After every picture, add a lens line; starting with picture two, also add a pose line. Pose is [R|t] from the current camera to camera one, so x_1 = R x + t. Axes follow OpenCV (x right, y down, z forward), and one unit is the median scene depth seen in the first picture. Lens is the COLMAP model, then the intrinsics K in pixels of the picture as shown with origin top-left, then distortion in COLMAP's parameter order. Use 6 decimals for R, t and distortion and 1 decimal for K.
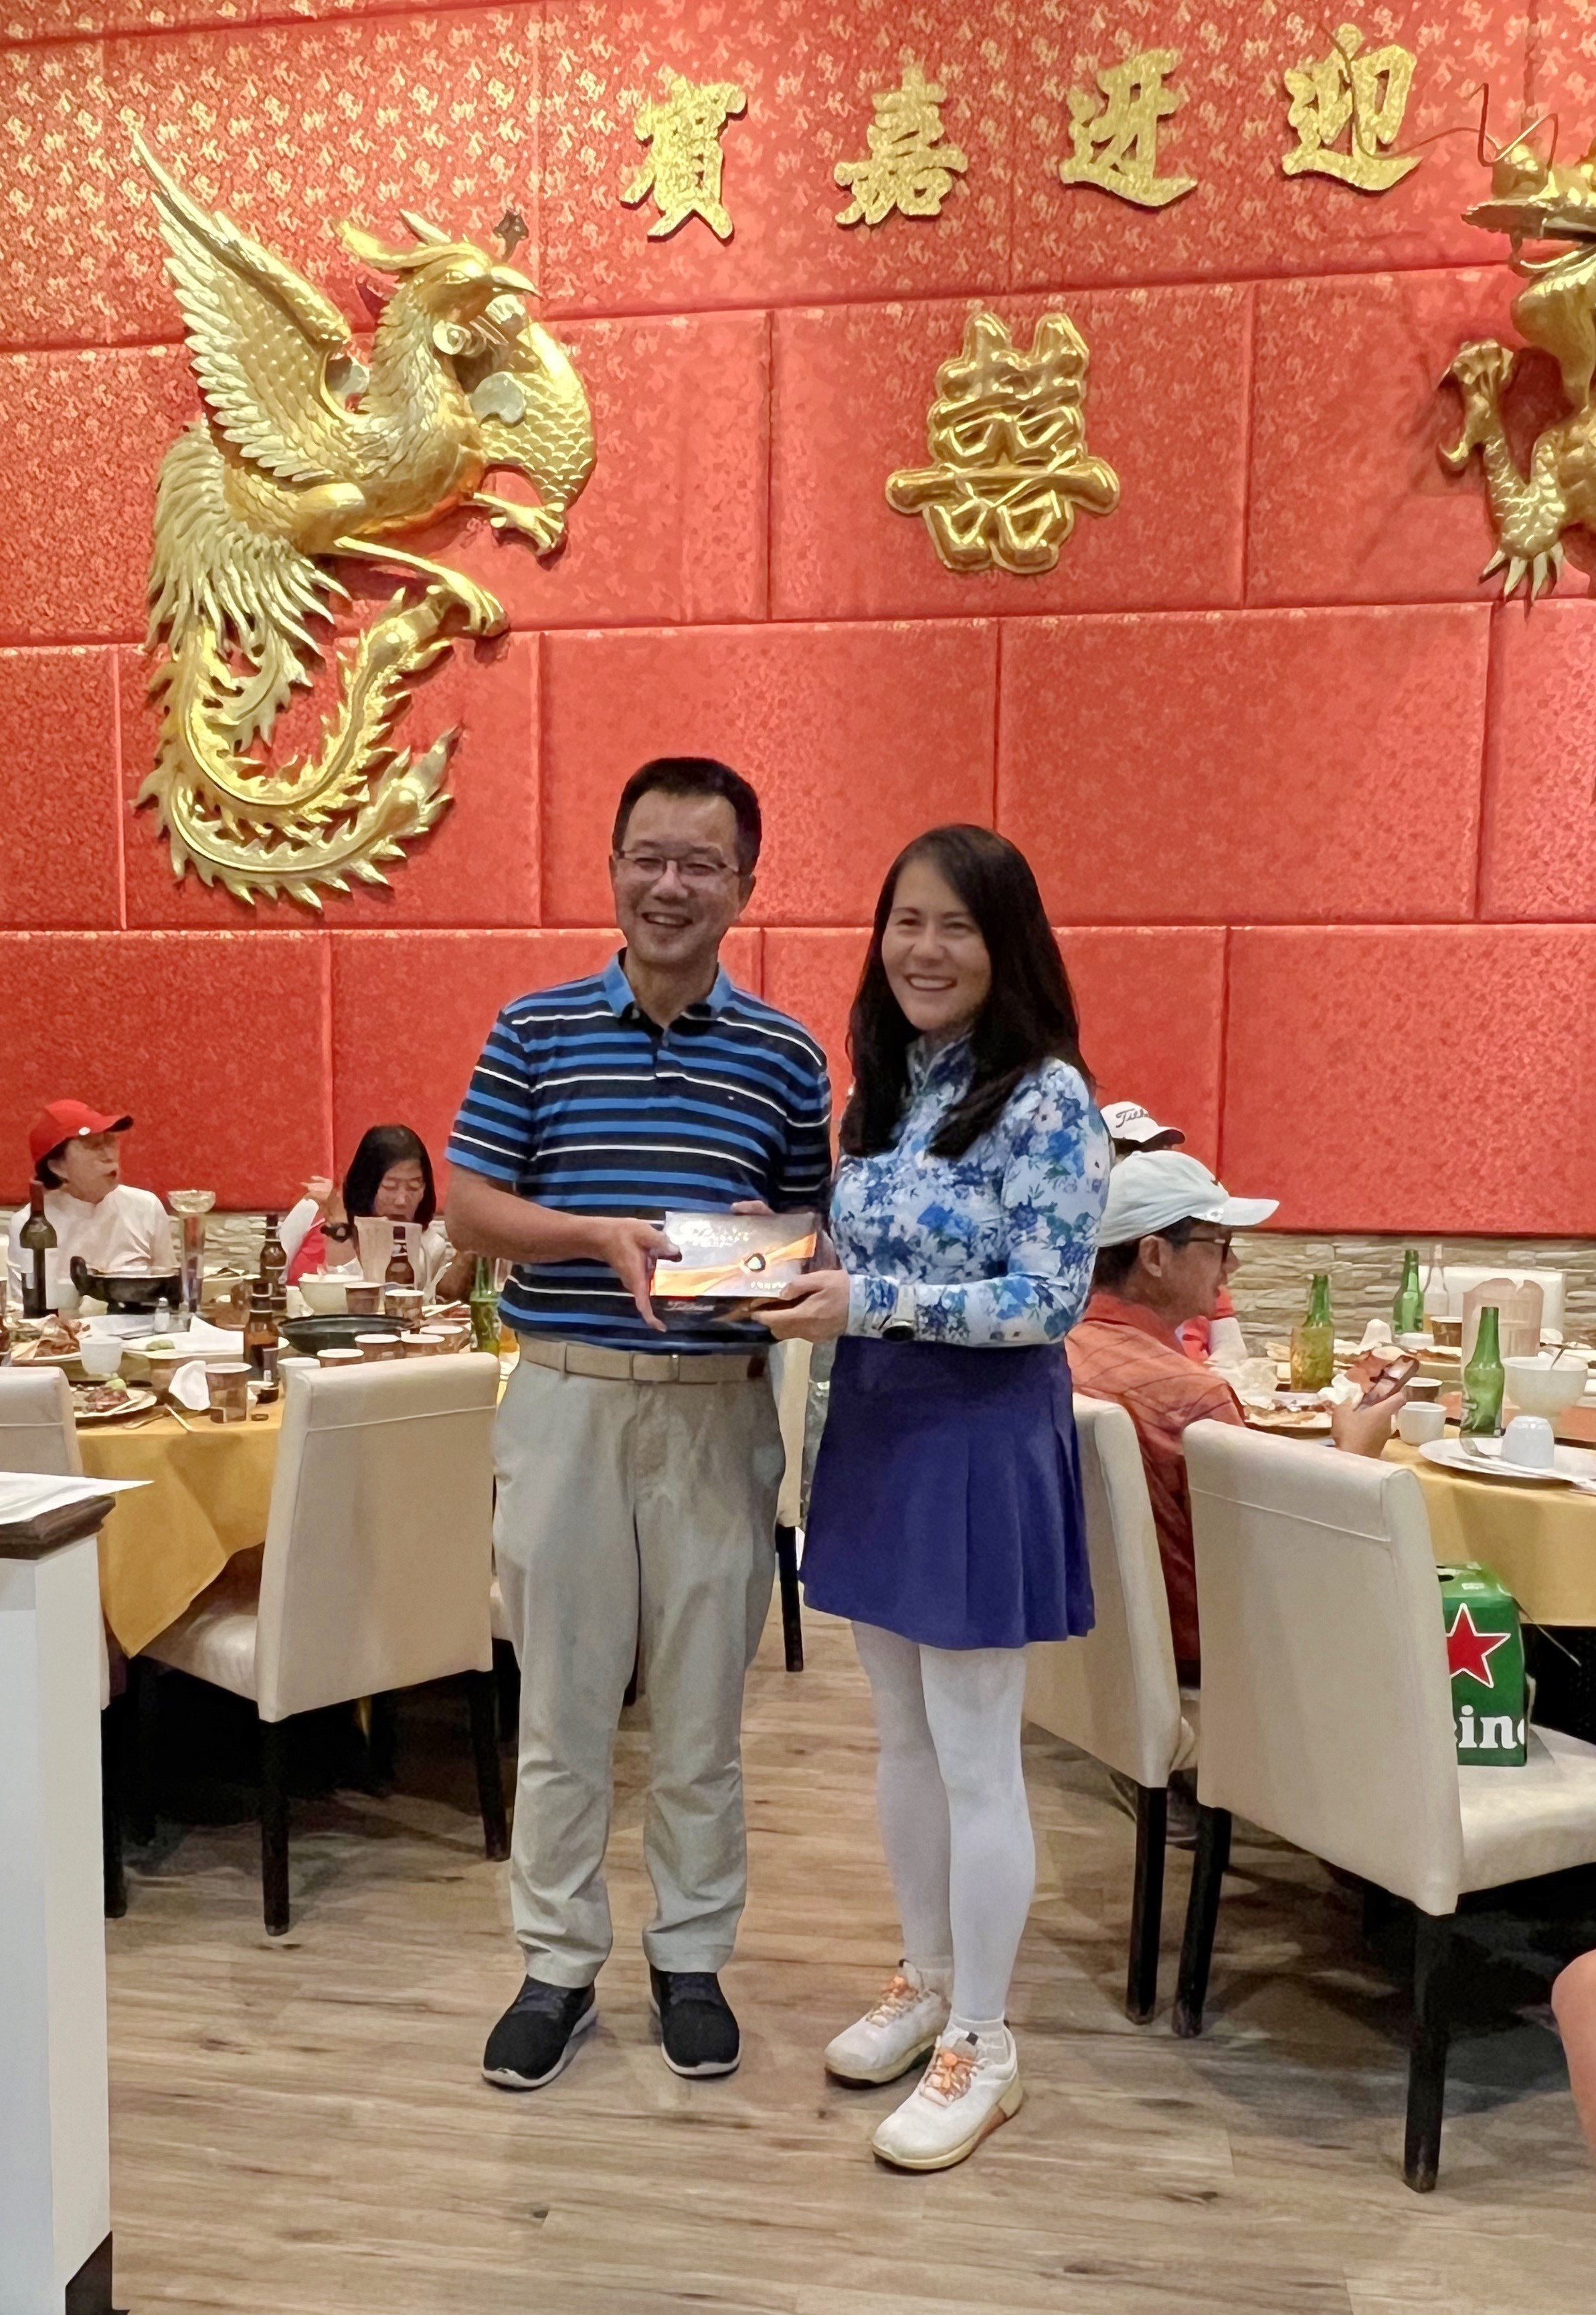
lens RADIAL K [[2036.5, 0, 696.4], [0, 2036.5, 1346.9], [0, 0, 1]] dist [-0.011253, 0.005992]
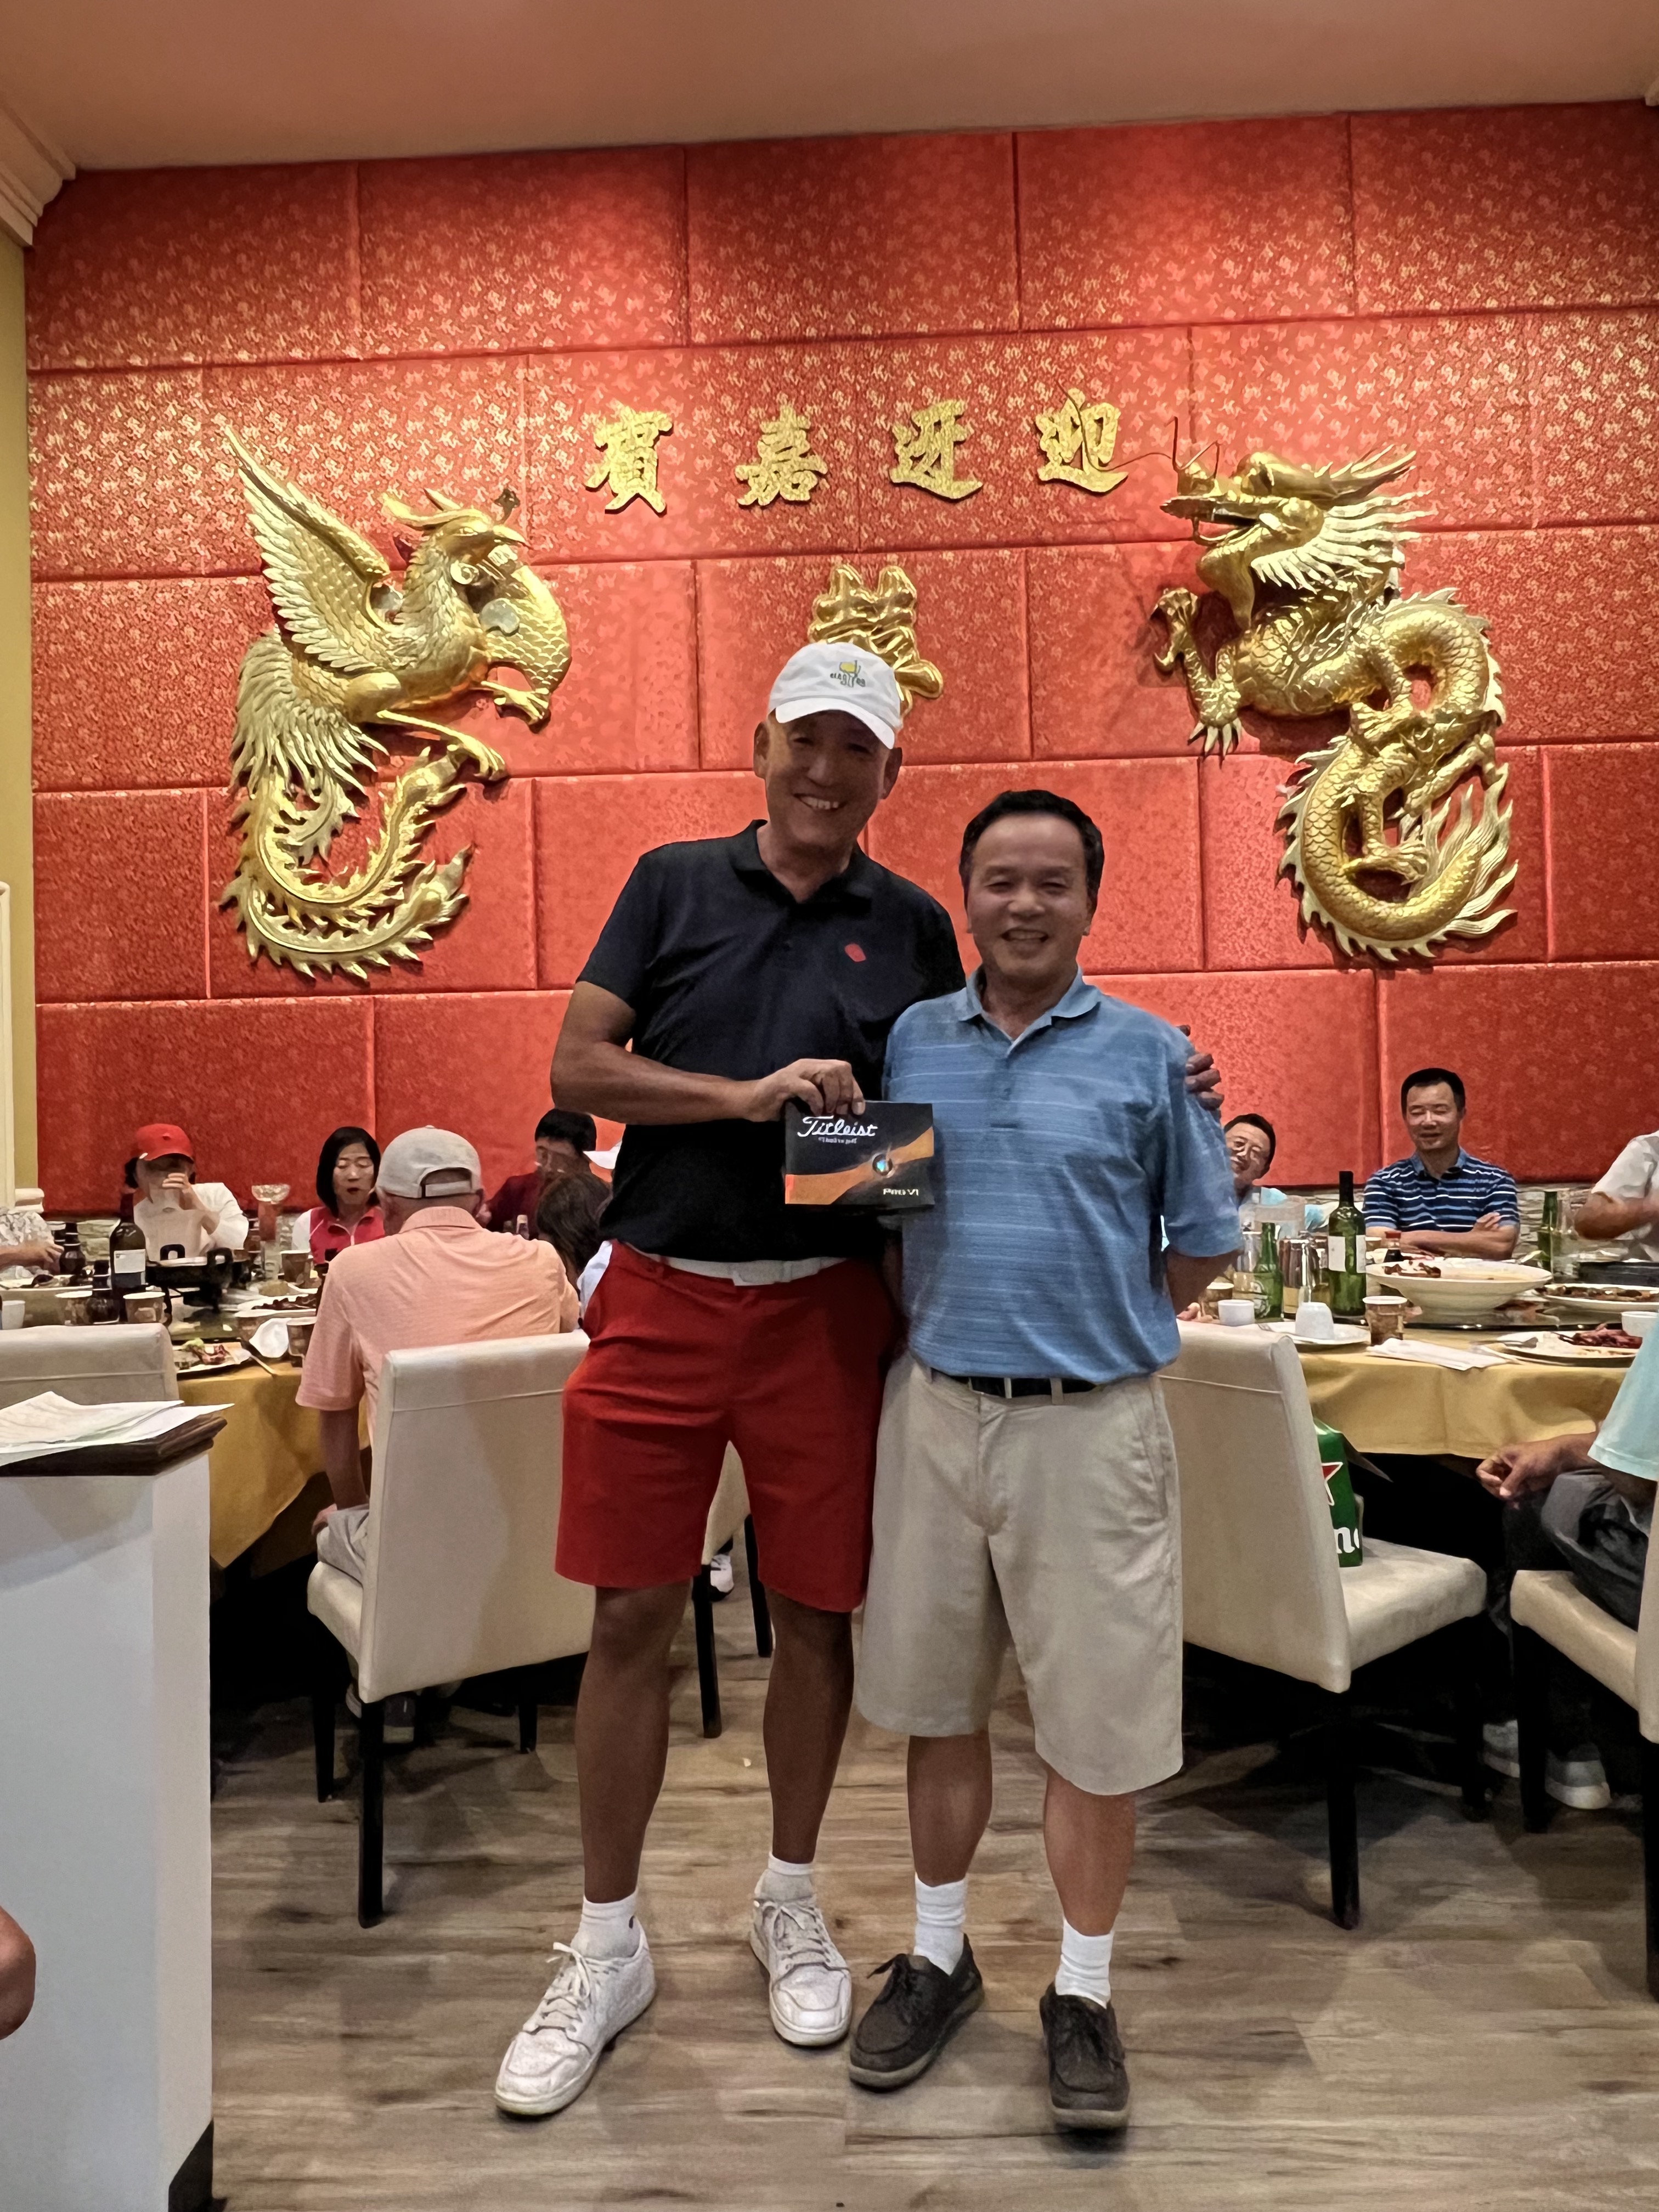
lens RADIAL K [[1443.3, 0, 834.7], [0, 1443.3, 1092.9], [0, 0, 1]] dist [-0.006719, 0.000913]
pose [[0.988610, -0.028866, 0.147708, -0.025877], [0.051067, 0.987548, -0.148796, 0.013187], [-0.141574, 0.154644, 0.977774, 0.055787]]
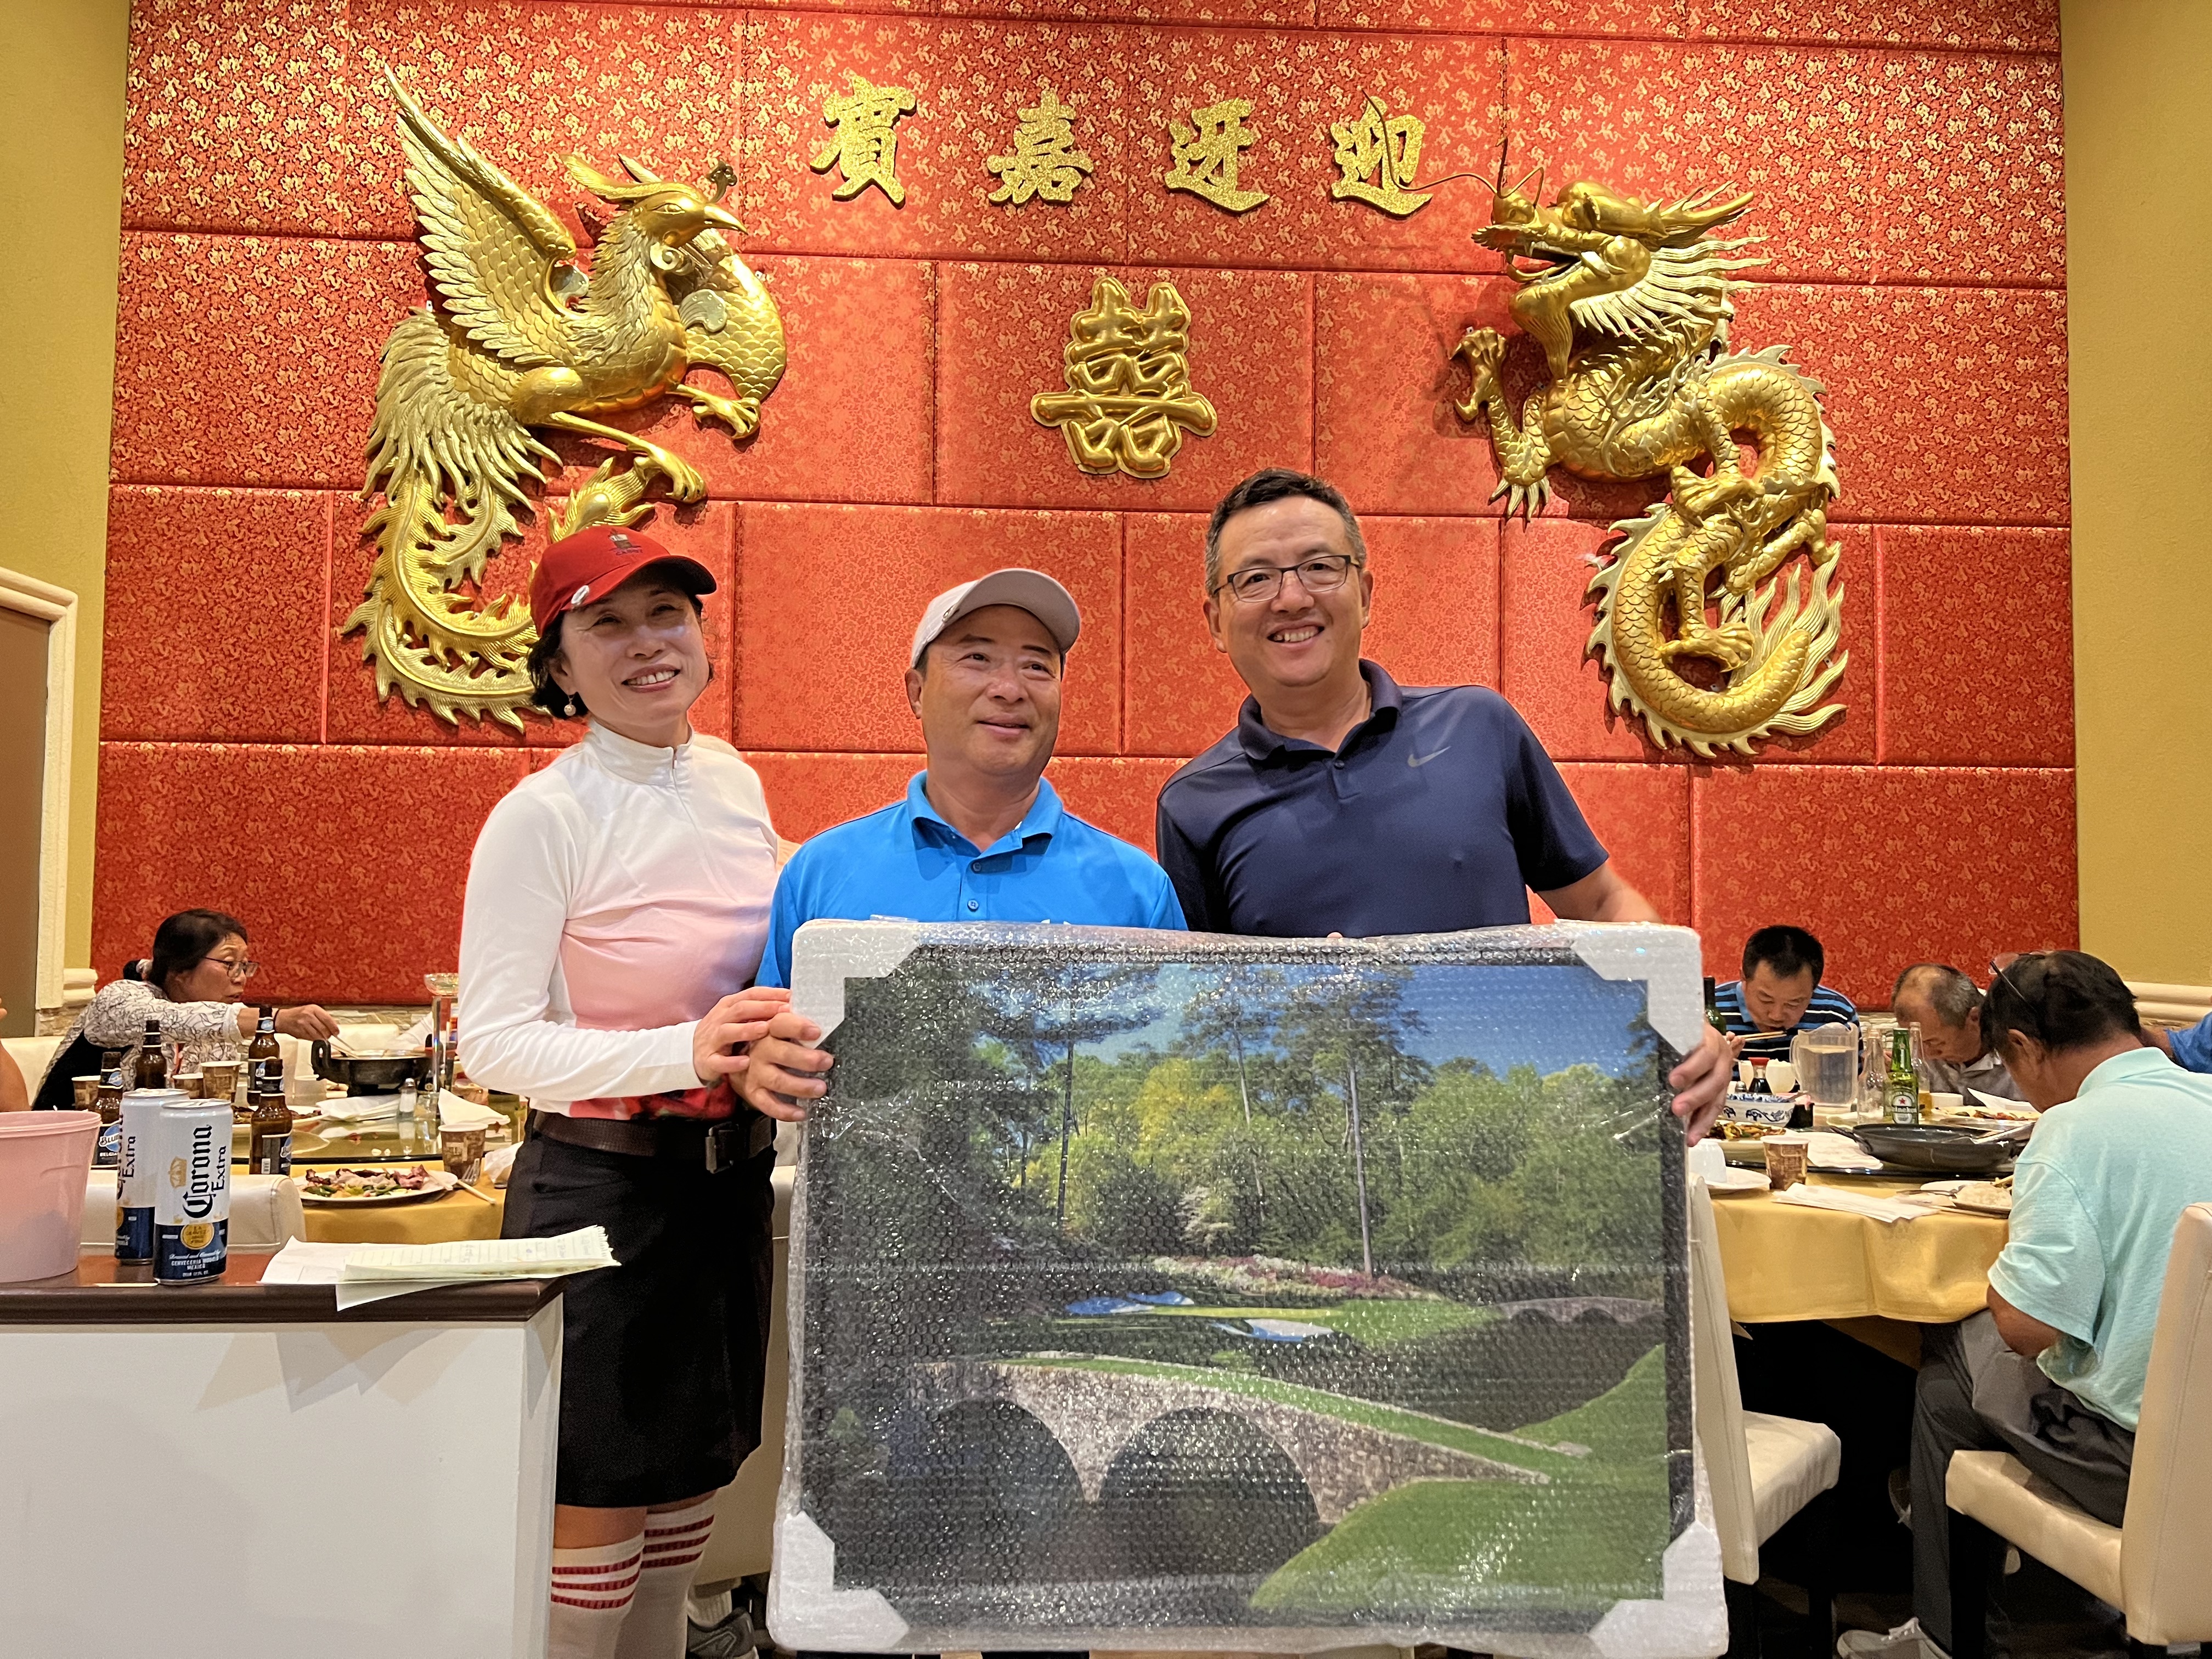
lens RADIAL K [[1682.3, 0, 1103.6], [0, 1682.3, 821.3], [0, 0, 1]] dist [0.034700, -0.038380]
pose [[0.972218, 0.013483, 0.233689, -0.097637], [0.030210, 0.982762, -0.182389, 0.011235], [-0.232120, 0.184381, 0.955052, 0.064025]]
